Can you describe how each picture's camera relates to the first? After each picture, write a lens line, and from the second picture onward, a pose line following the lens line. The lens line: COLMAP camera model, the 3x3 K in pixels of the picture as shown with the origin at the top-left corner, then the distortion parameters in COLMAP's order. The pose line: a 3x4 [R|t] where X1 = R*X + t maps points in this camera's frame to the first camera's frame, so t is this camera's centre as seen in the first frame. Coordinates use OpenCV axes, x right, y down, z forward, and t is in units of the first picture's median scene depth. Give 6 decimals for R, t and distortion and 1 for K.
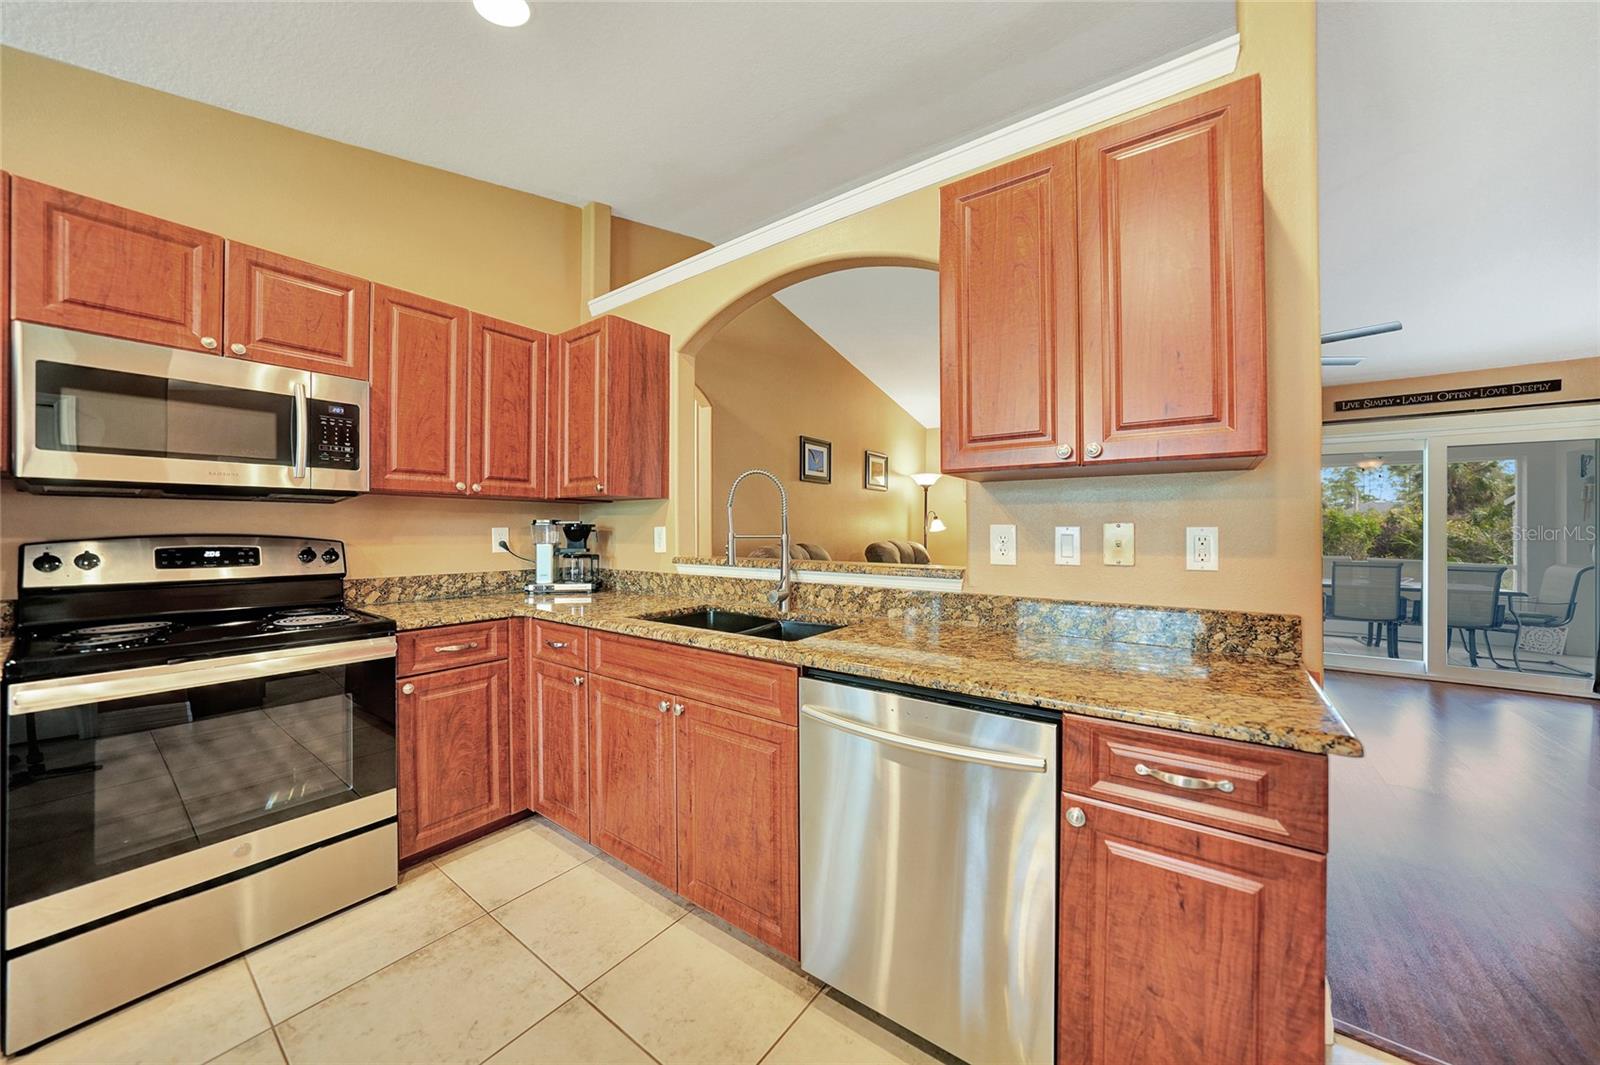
lens RADIAL K [[556.4, 0, 794.6], [0, 556.4, 505.9], [0, 0, 1]] dist [-0.025021, 0.004972]
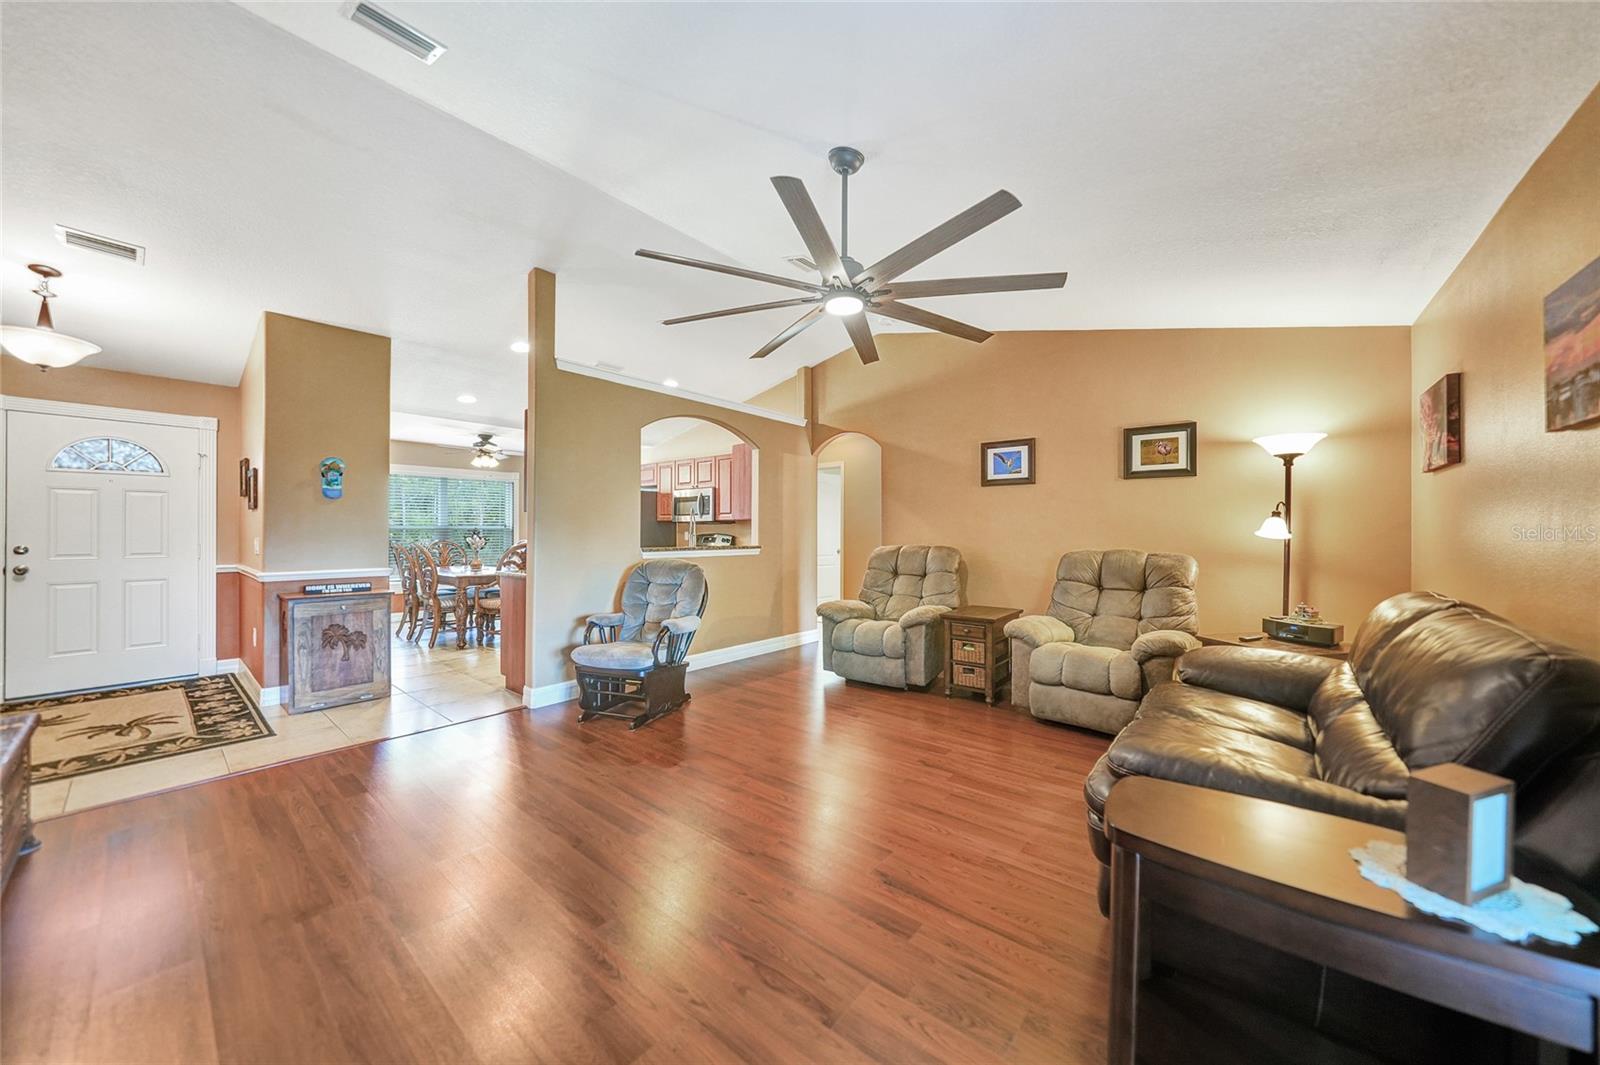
lens RADIAL K [[556.4, 0, 789.4], [0, 556.4, 536.3], [0, 0, 1]] dist [-0.025021, 0.004972]
pose [[-0.077879, 0.005404, -0.996948, 2.434163], [0.036027, 0.999347, 0.002603, 0.069518], [0.996312, -0.035714, -0.078023, 1.681083]]
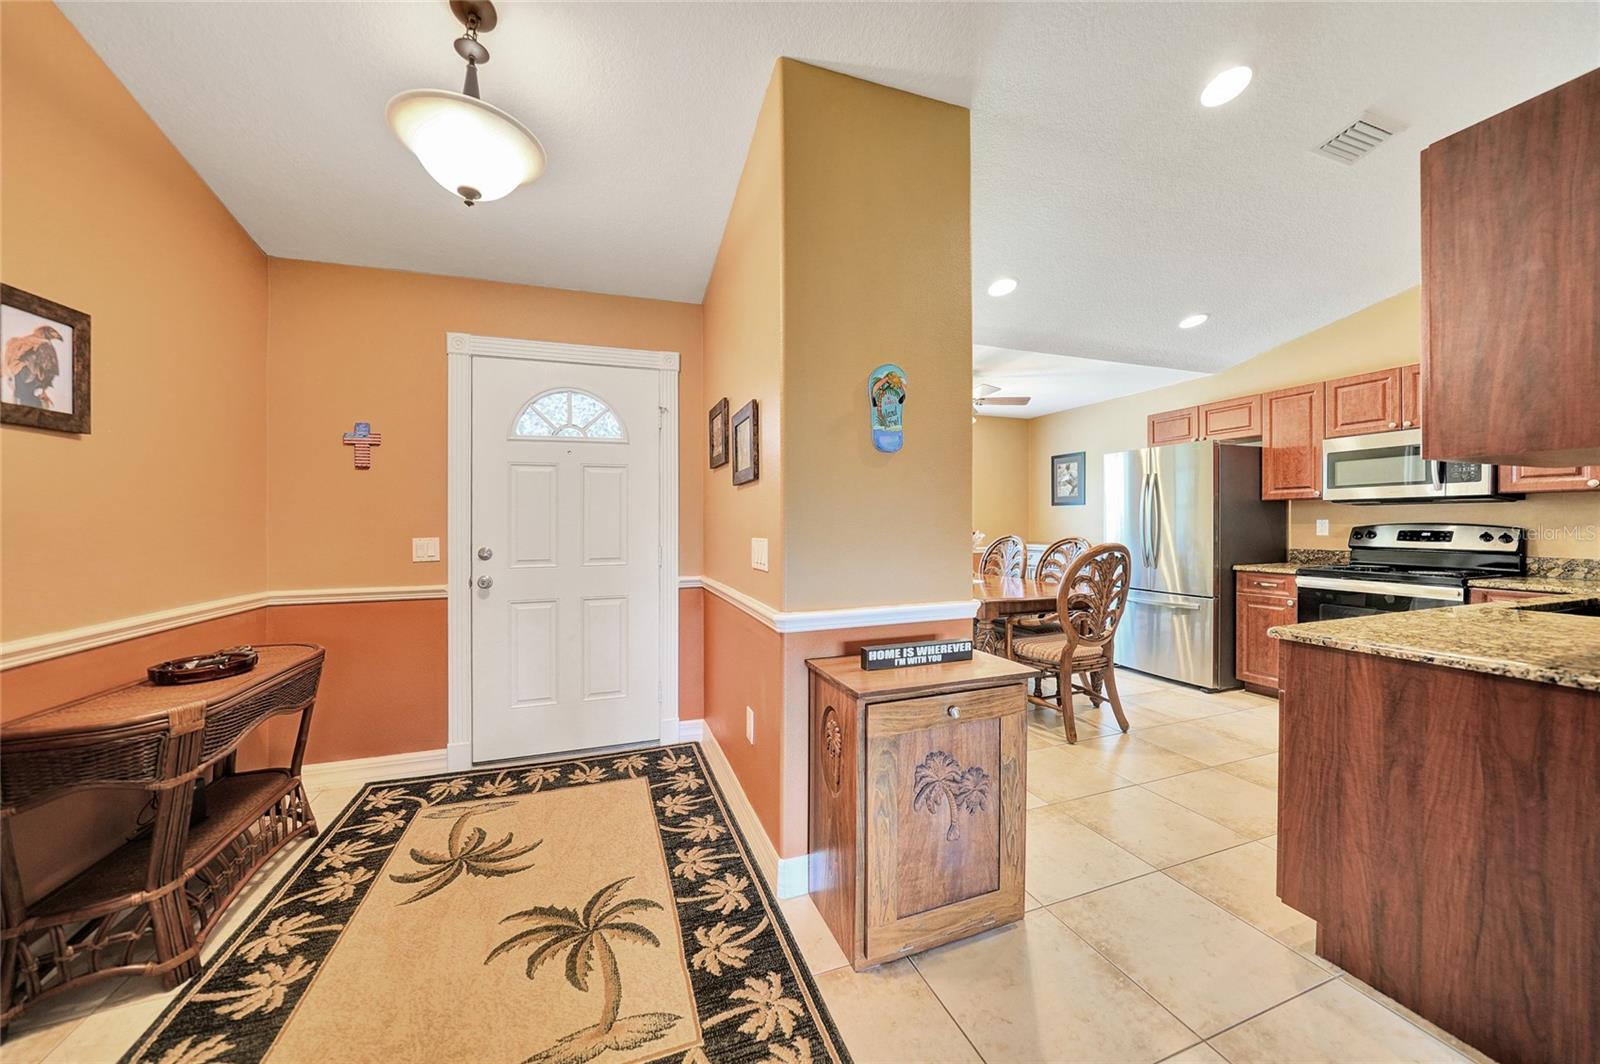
lens RADIAL K [[556.4, 0, 803.1], [0, 556.4, 523.4], [0, 0, 1]] dist [-0.025021, 0.004972]
pose [[-0.564769, 0.003218, -0.825243, 1.439171], [0.038296, 0.999017, -0.022313, 0.012841], [0.824360, -0.044205, -0.564337, 0.290740]]
